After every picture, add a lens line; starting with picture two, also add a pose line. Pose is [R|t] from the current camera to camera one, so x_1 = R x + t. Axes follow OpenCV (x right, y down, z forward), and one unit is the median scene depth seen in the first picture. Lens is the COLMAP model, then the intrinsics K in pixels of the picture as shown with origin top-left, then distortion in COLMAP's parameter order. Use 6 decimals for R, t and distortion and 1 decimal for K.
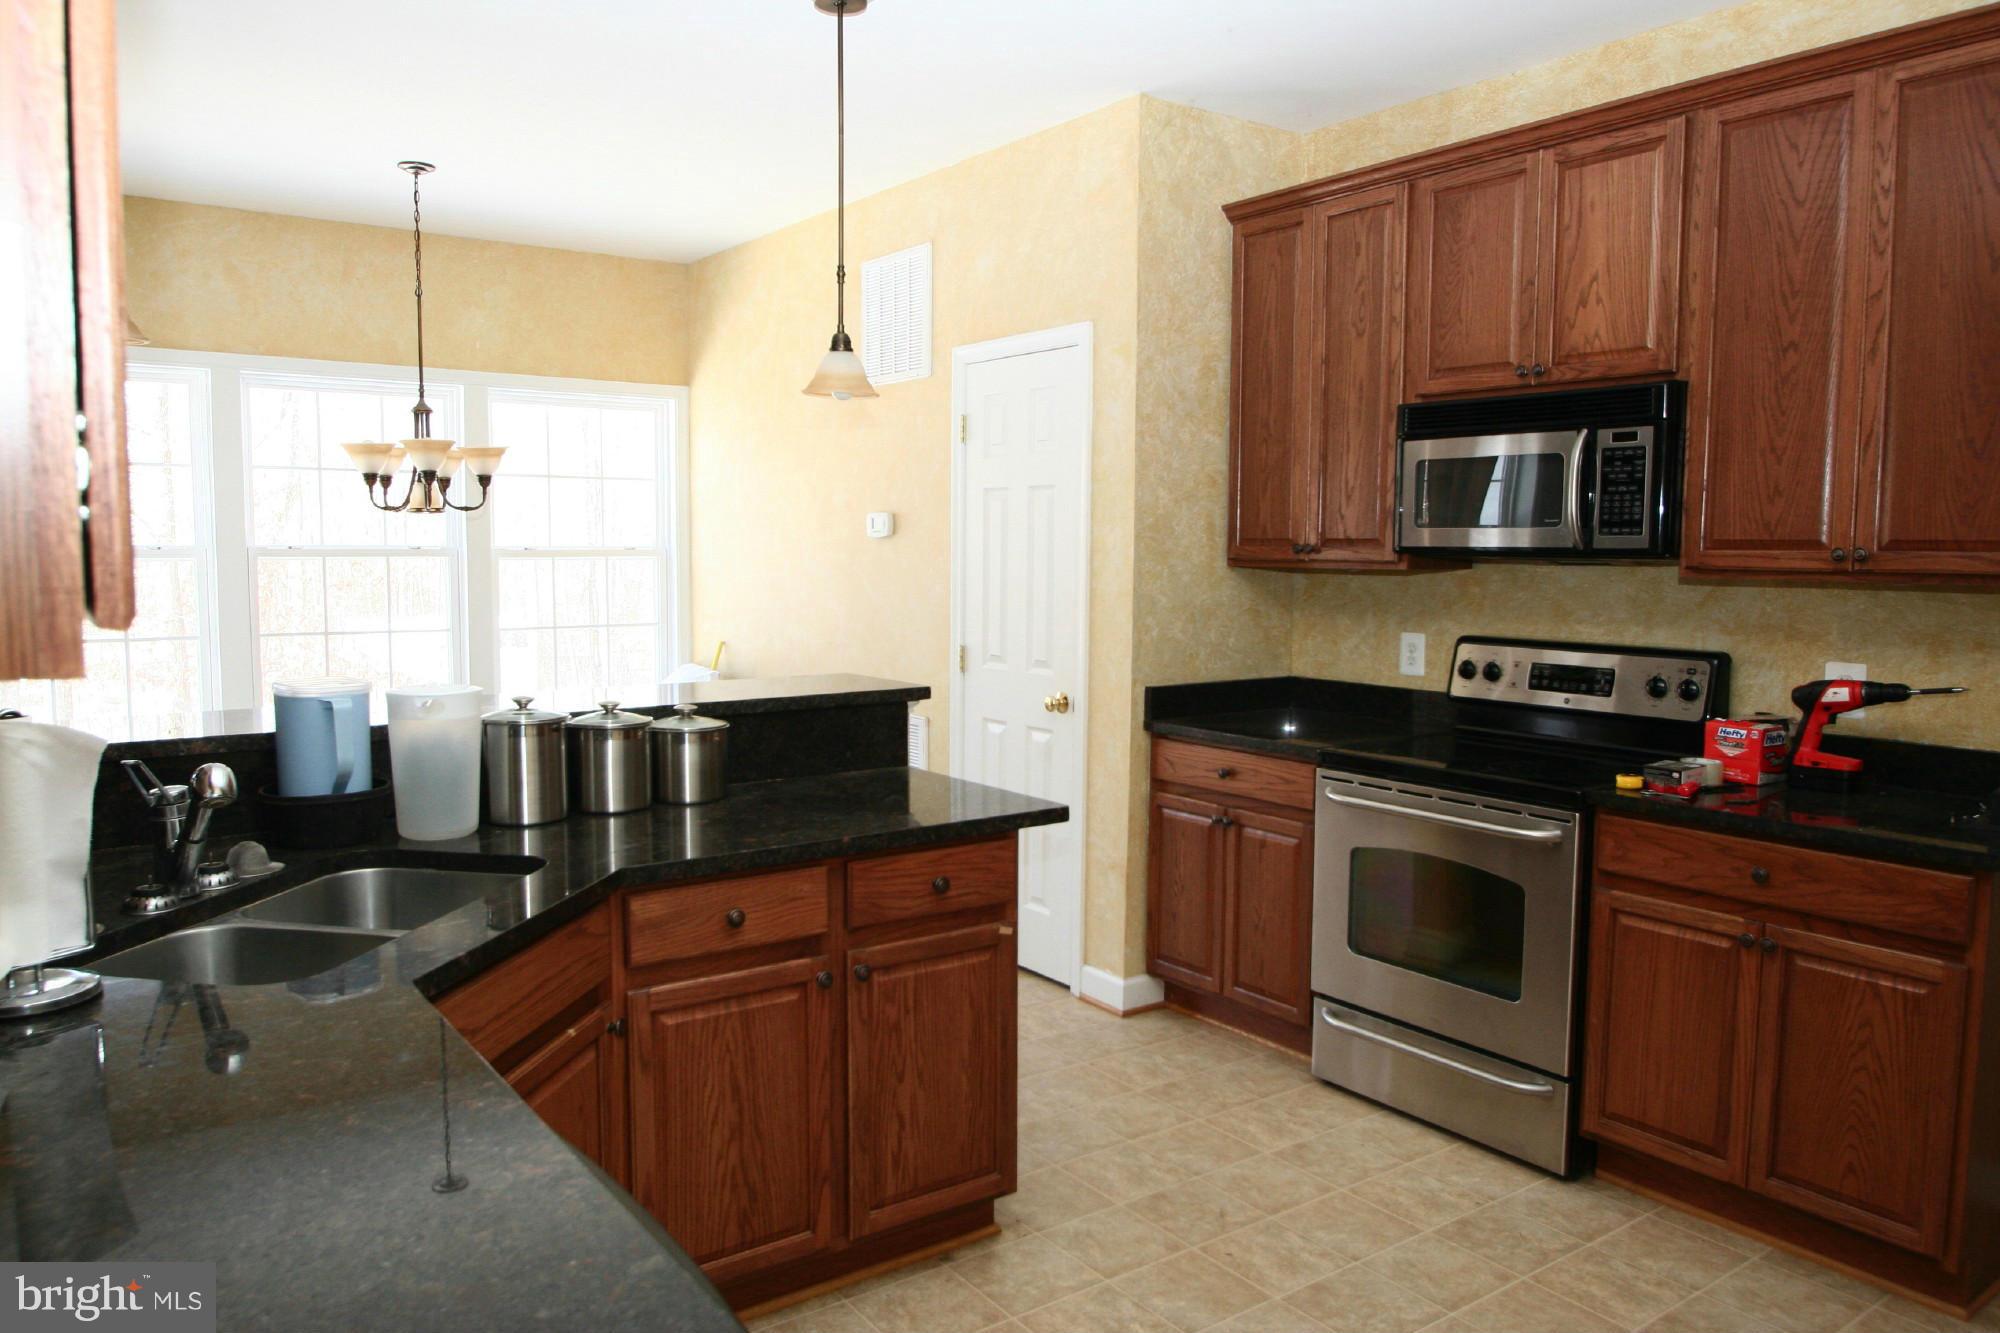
lens RADIAL K [[1374.4, 0, 1005.7], [0, 1374.4, 668.5], [0, 0, 1]] dist [-0.026936, -0.002254]
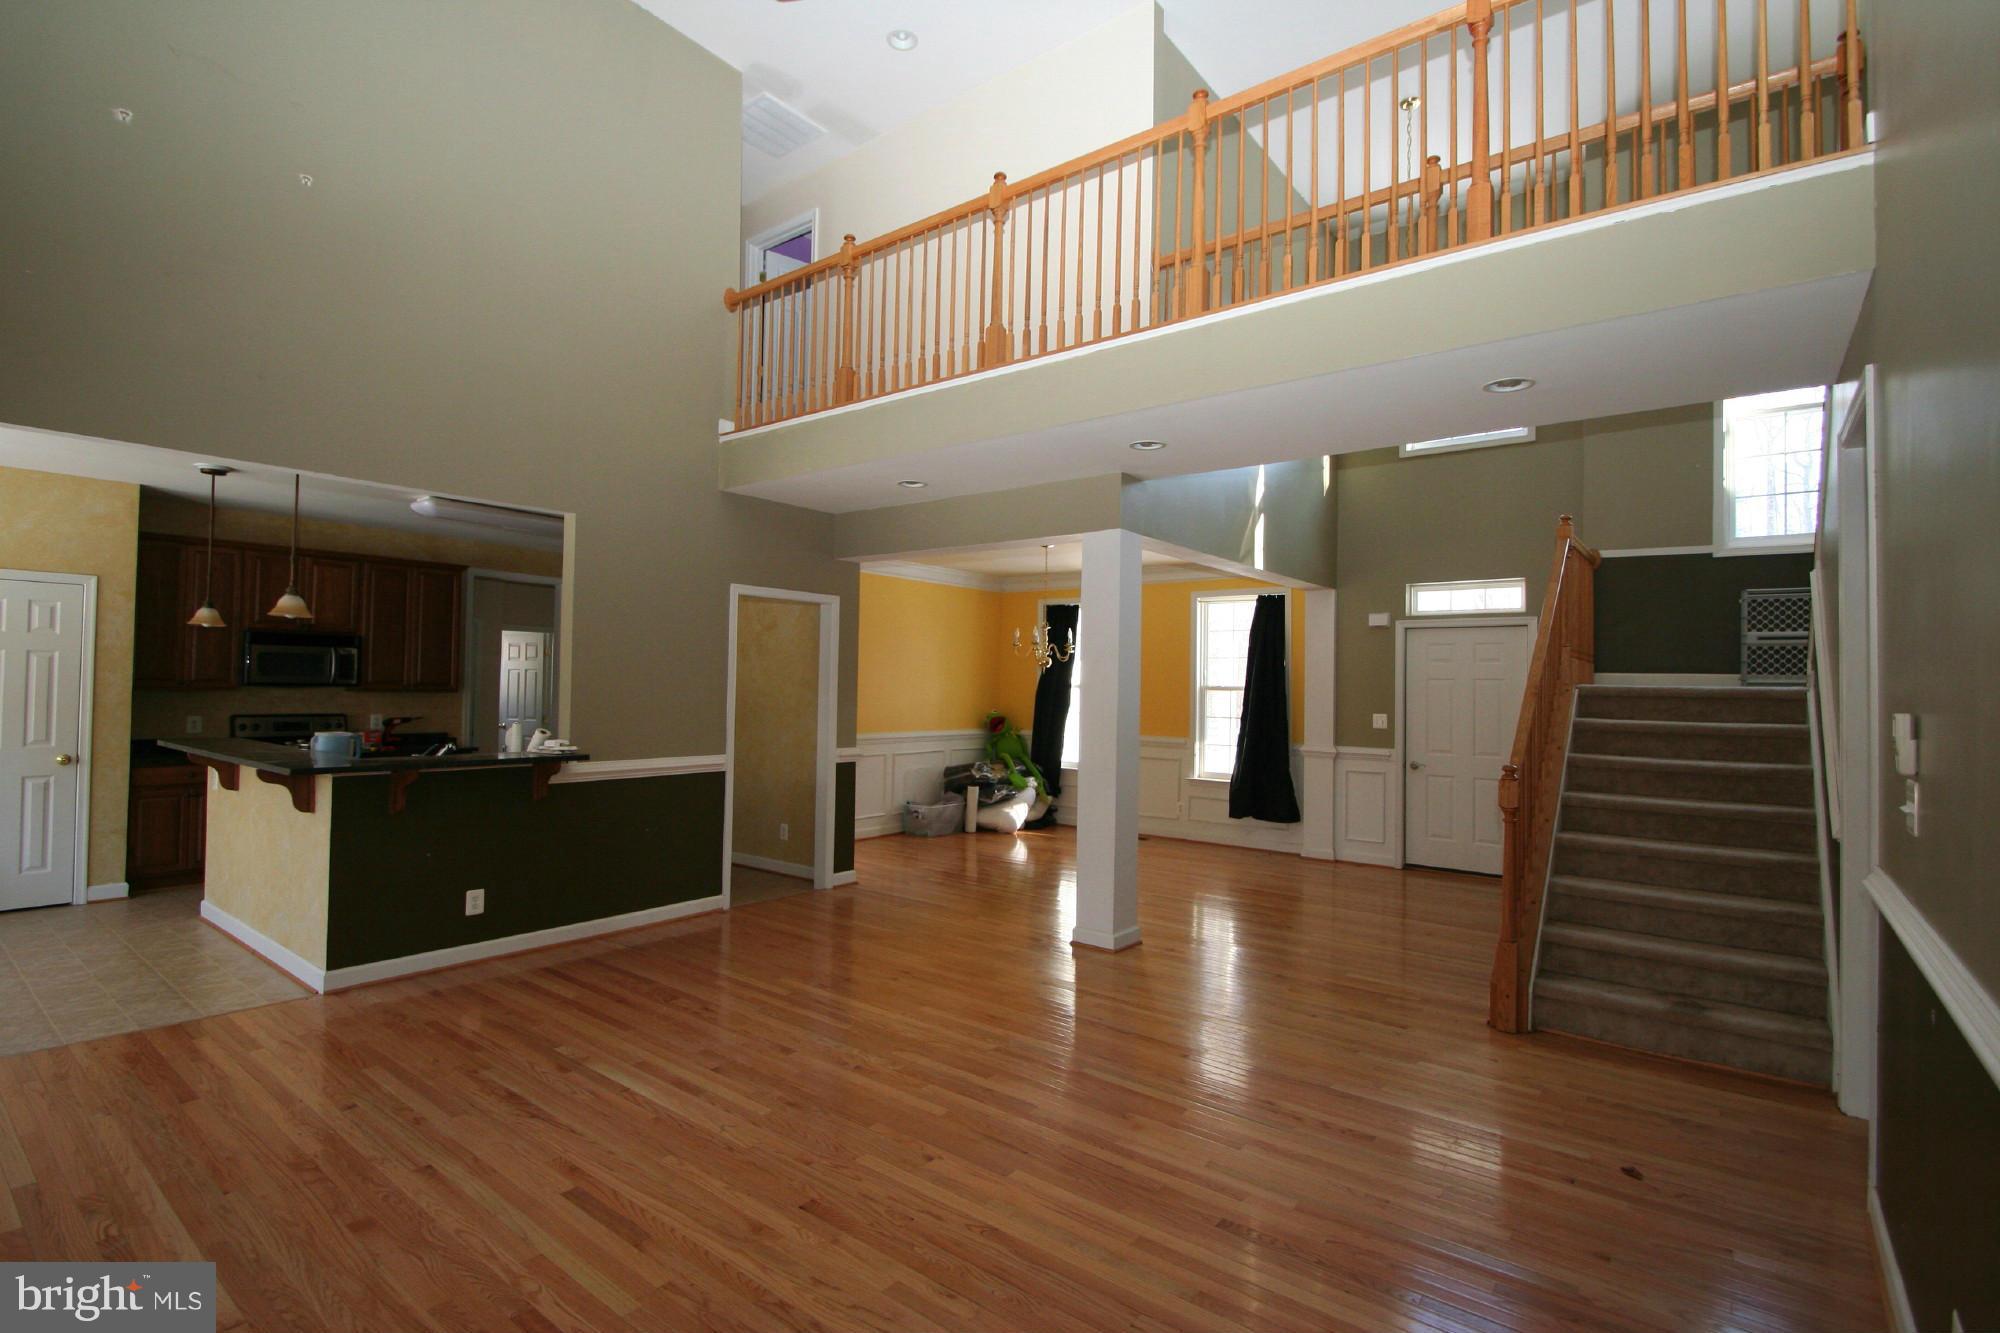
lens RADIAL K [[937.1, 0, 983.0], [0, 937.1, 670.3], [0, 0, 1]] dist [0.010196, -0.014367]
pose [[-0.262690, 0.004088, 0.964872, -1.848888], [0.067589, 0.997613, 0.014174, -0.038752], [-0.962510, 0.068938, -0.262339, 0.072346]]
